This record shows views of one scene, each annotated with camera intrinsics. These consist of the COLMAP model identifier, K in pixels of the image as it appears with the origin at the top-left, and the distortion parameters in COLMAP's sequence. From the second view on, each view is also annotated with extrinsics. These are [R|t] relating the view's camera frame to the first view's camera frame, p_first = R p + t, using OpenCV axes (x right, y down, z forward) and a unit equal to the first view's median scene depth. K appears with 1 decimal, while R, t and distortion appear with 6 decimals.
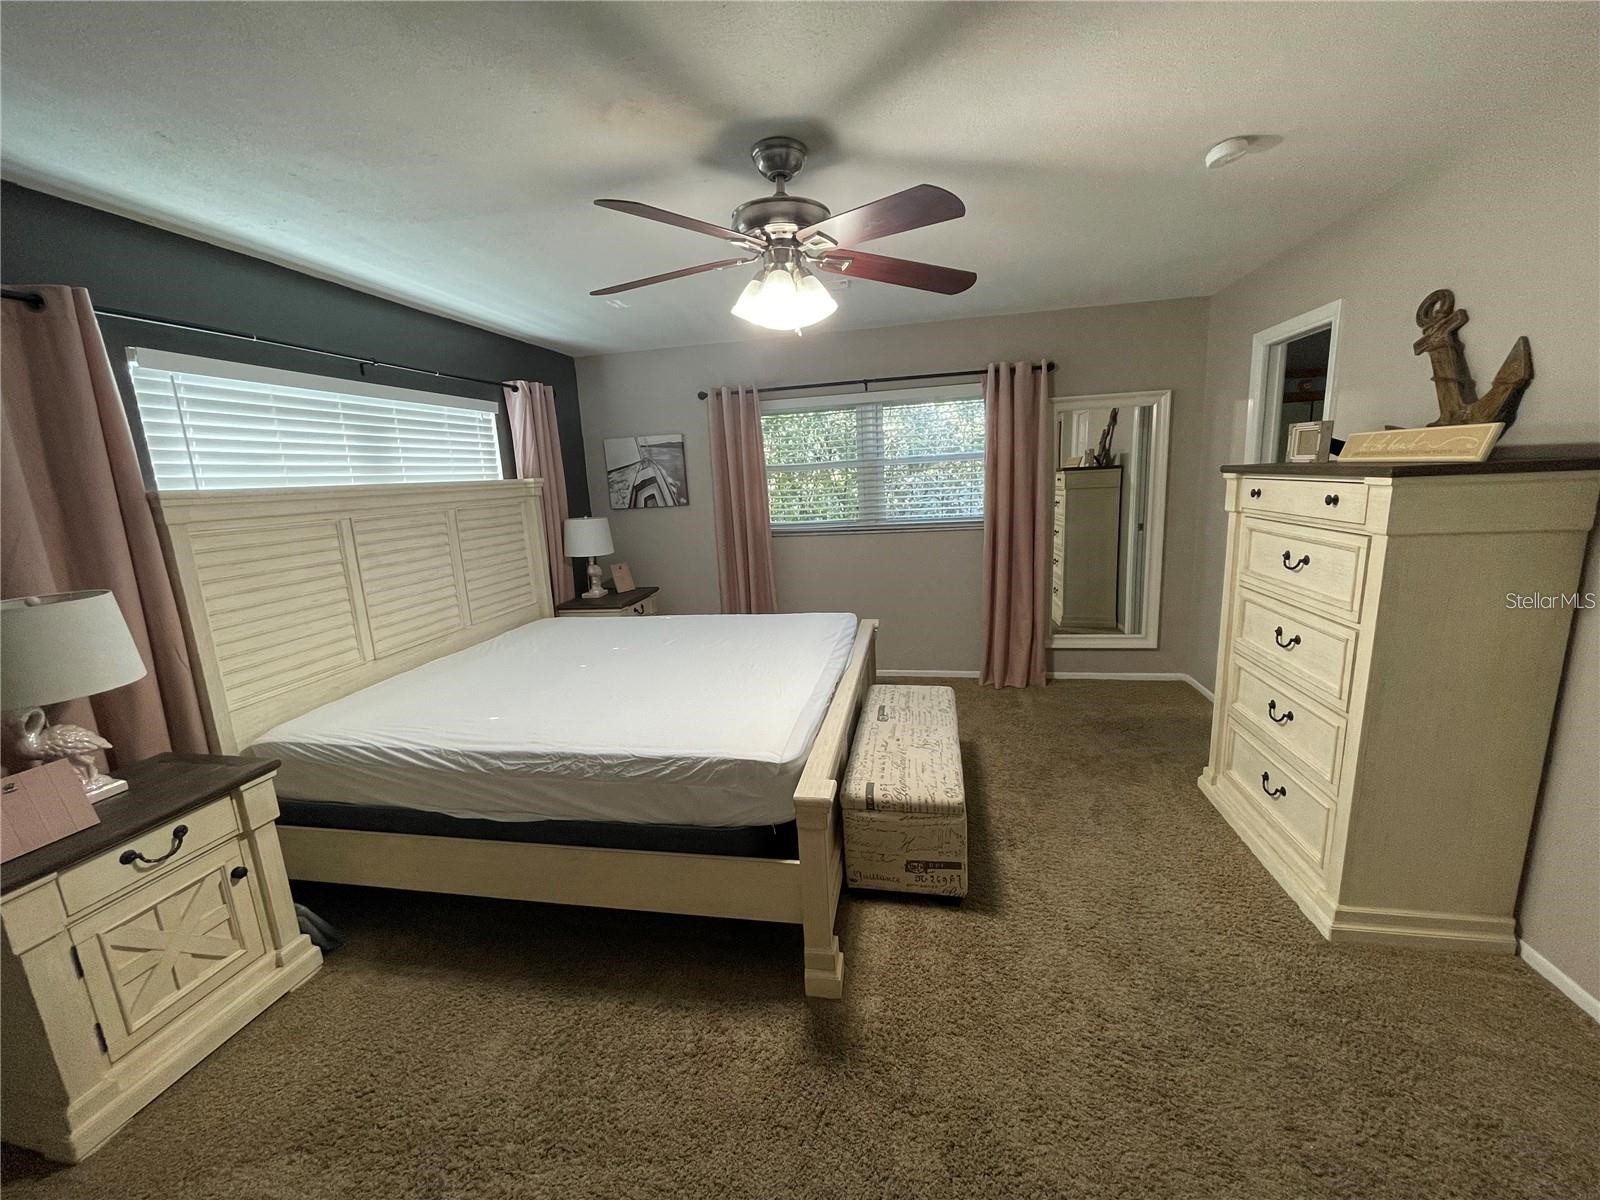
lens RADIAL K [[646.5, 0, 793.5], [0, 646.5, 595.0], [0, 0, 1]] dist [0.001846, -0.001429]
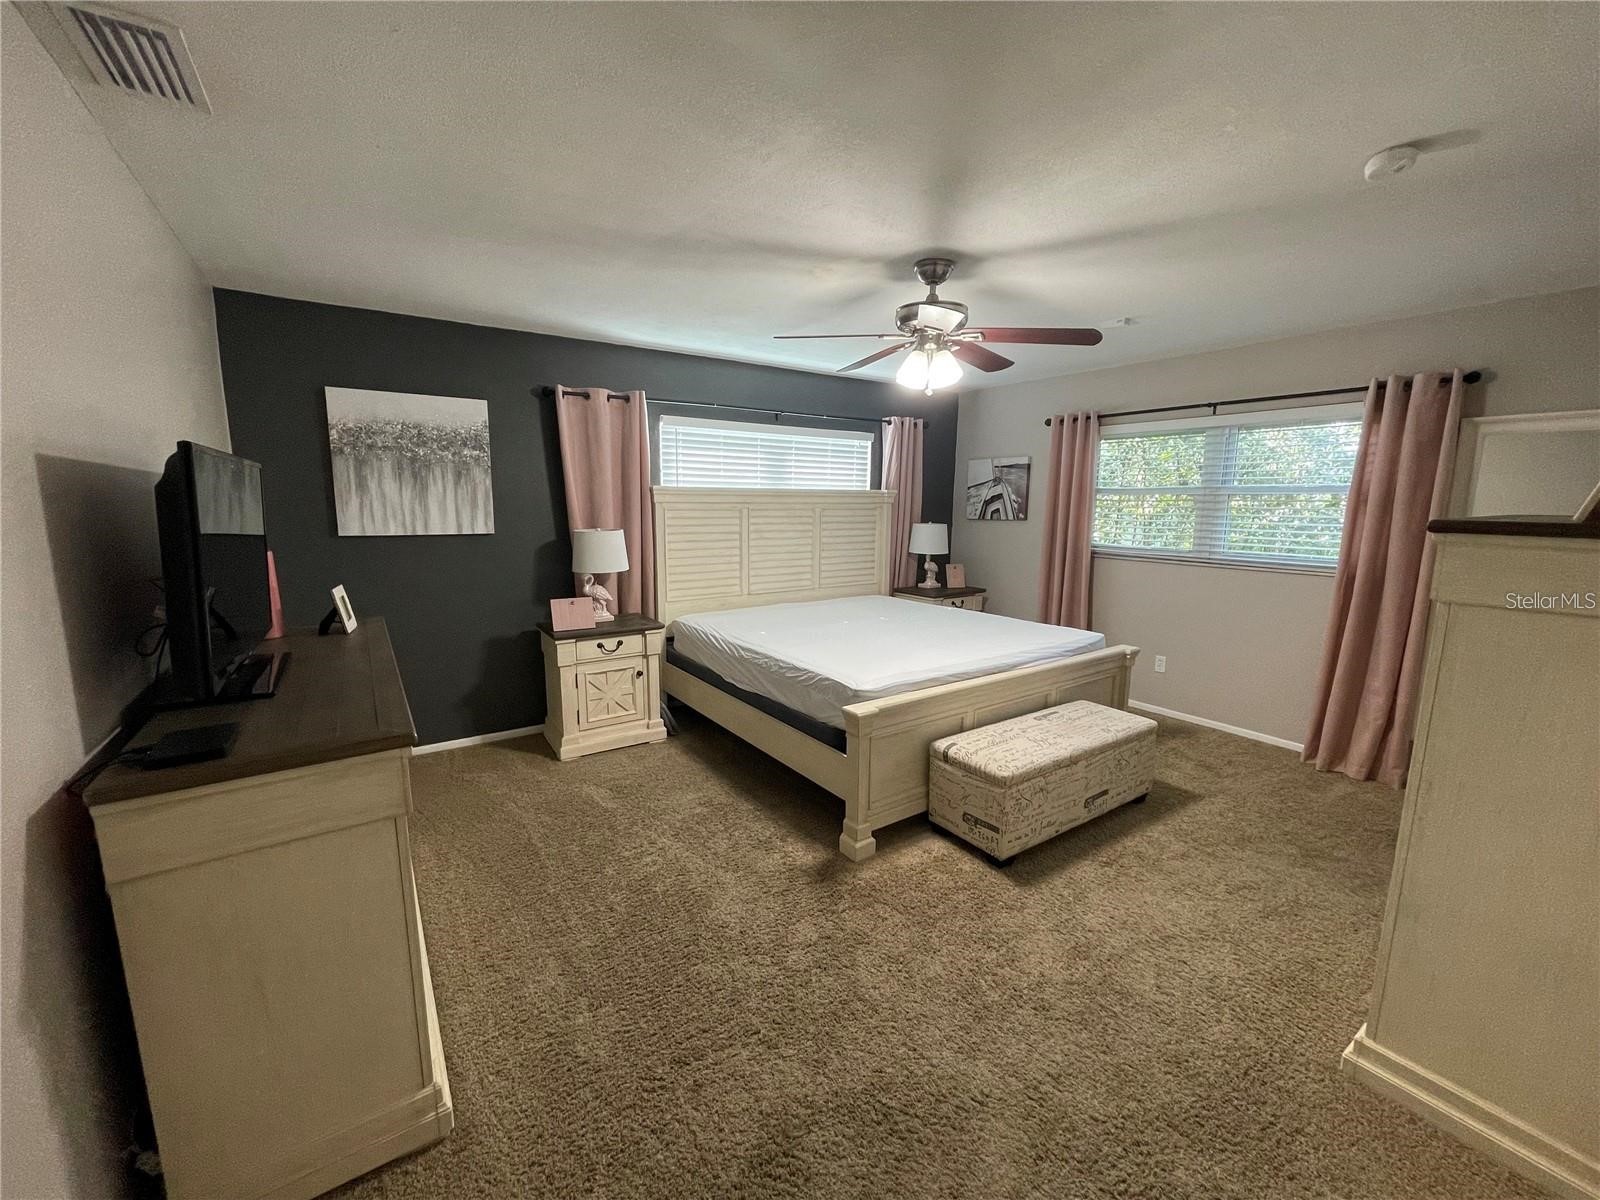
lens RADIAL K [[646.5, 0, 791.0], [0, 646.5, 594.4], [0, 0, 1]] dist [0.001846, -0.001429]
pose [[0.710278, 0.159481, -0.685617, 0.643959], [-0.173839, 0.983569, 0.048695, 0.002407], [0.682118, 0.084600, 0.726332, -0.133670]]
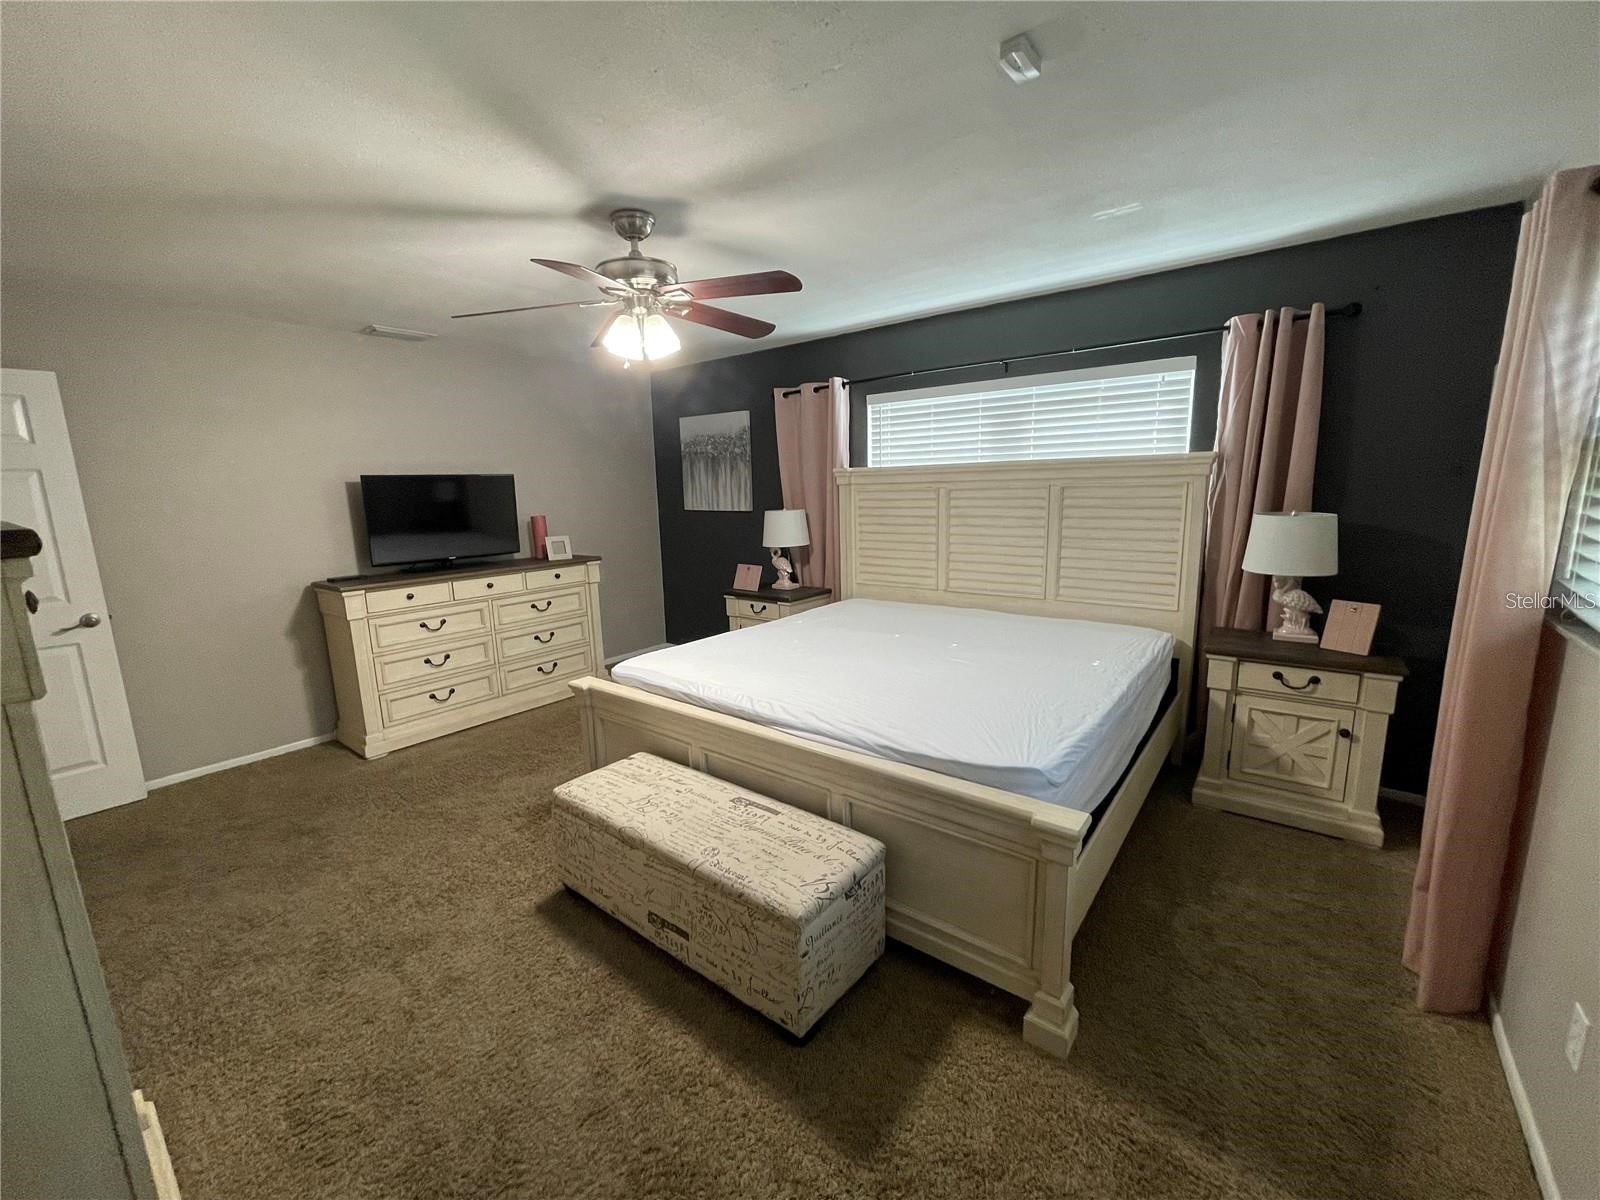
lens RADIAL K [[646.5, 0, 798.1], [0, 646.5, 598.5], [0, 0, 1]] dist [0.001846, -0.001429]
pose [[-0.454781, 0.223741, -0.862041, 0.816732], [-0.112425, 0.945763, 0.304783, -0.316972], [0.883479, 0.235524, -0.404961, 1.504657]]
